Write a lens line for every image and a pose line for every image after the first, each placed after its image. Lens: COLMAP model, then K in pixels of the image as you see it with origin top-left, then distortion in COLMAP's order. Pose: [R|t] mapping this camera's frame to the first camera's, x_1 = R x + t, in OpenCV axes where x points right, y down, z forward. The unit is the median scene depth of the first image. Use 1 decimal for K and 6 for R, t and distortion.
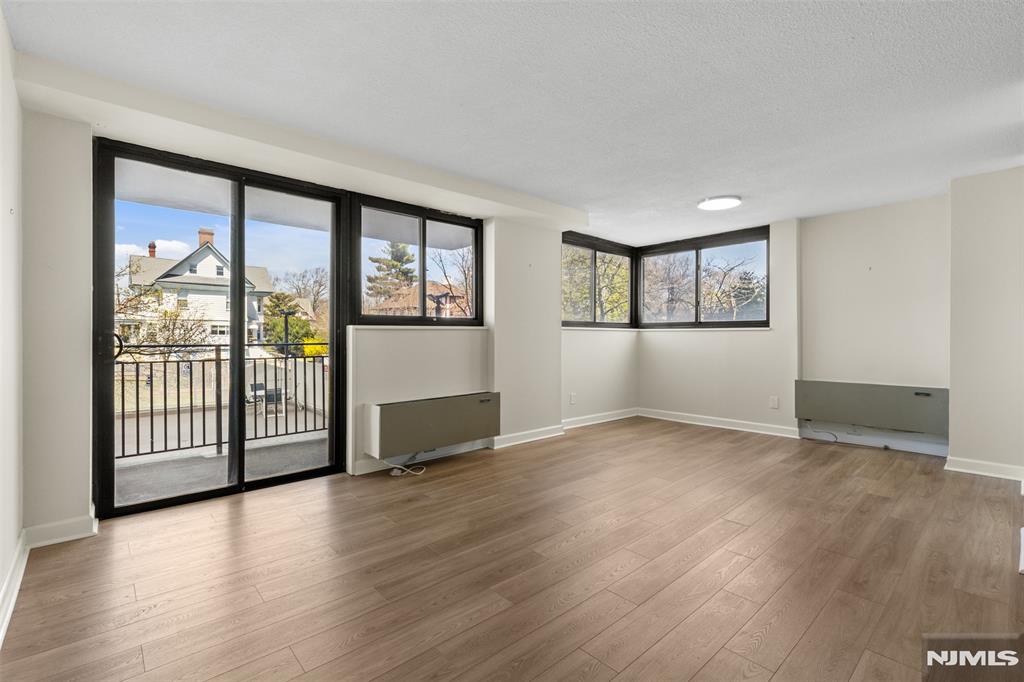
lens RADIAL K [[451.7, 0, 512.0], [0, 451.7, 341.0], [0, 0, 1]] dist [-0.002951, -0.000112]
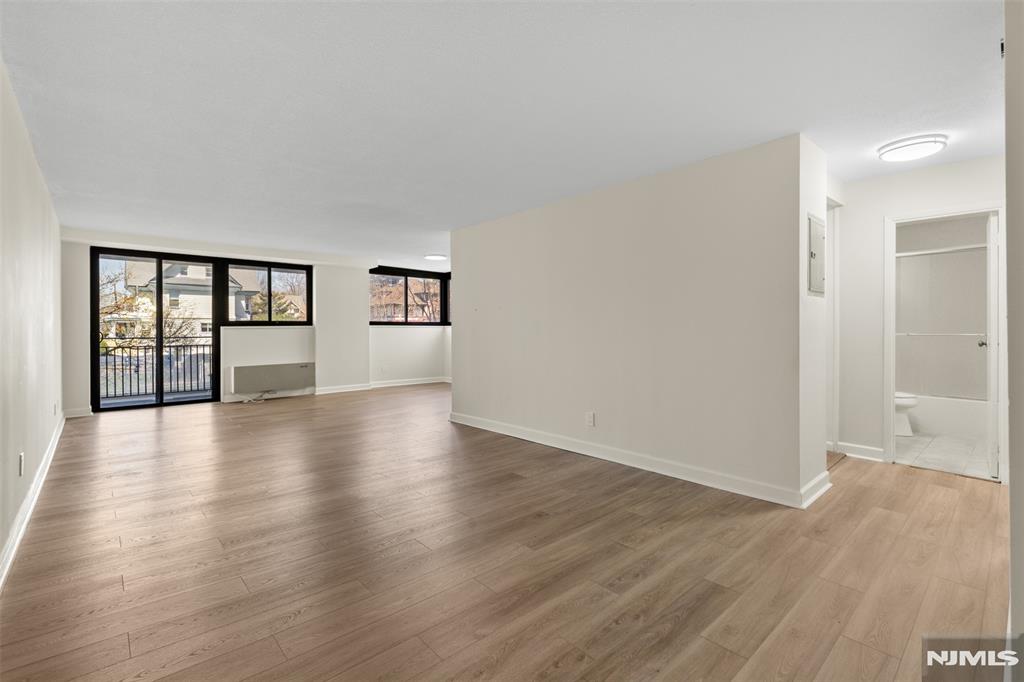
lens RADIAL K [[457.5, 0, 512.7], [0, 457.5, 334.0], [0, 0, 1]] dist [0.004176, -0.000357]
pose [[0.999941, -0.008222, -0.007055, 0.731484], [0.008198, 0.999961, -0.003433, 0.012170], [0.007083, 0.003375, 0.999969, -0.781979]]
